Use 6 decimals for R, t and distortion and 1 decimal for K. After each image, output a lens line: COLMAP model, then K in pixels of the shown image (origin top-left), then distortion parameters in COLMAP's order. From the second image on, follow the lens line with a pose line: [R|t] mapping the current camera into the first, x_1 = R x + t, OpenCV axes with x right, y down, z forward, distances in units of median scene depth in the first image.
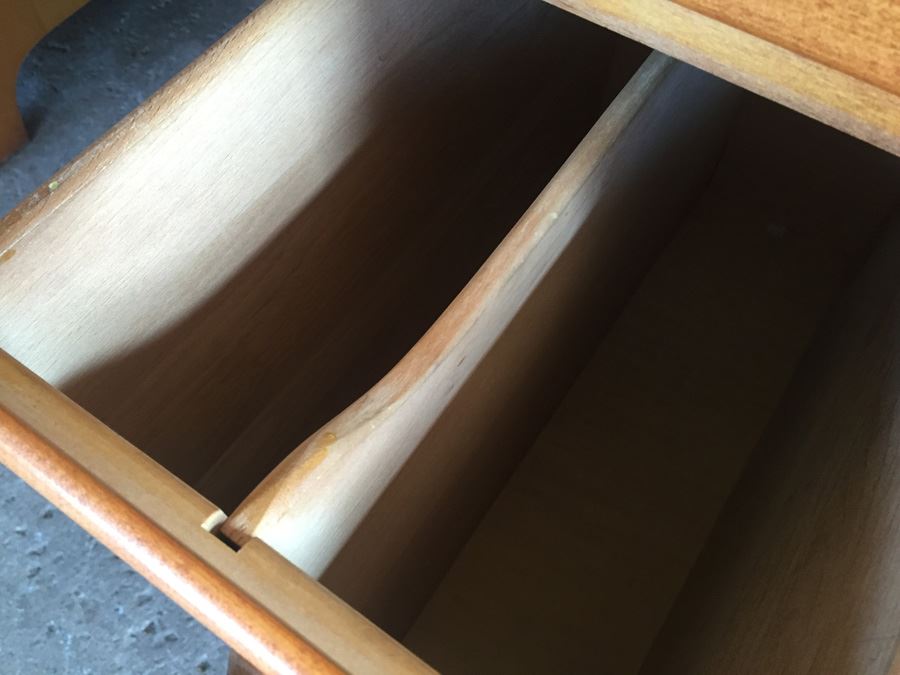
lens RADIAL K [[775.4, 0, 450.6], [0, 775.4, 333.3], [0, 0, 1]] dist [0.089287, -0.135422]
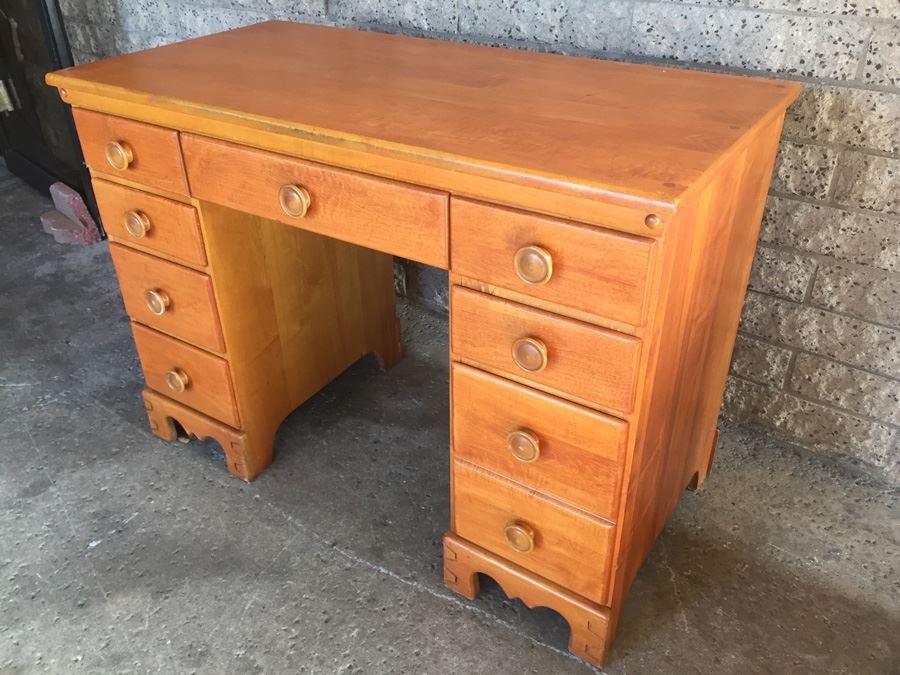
lens RADIAL K [[771.5, 0, 449.8], [0, 771.5, 332.2], [0, 0, 1]] dist [0.100700, -0.155238]
pose [[0.999463, -0.031375, -0.009470, -0.068386], [0.022846, 0.874166, -0.485089, 0.600186], [0.023498, 0.484612, 0.874413, -1.221029]]
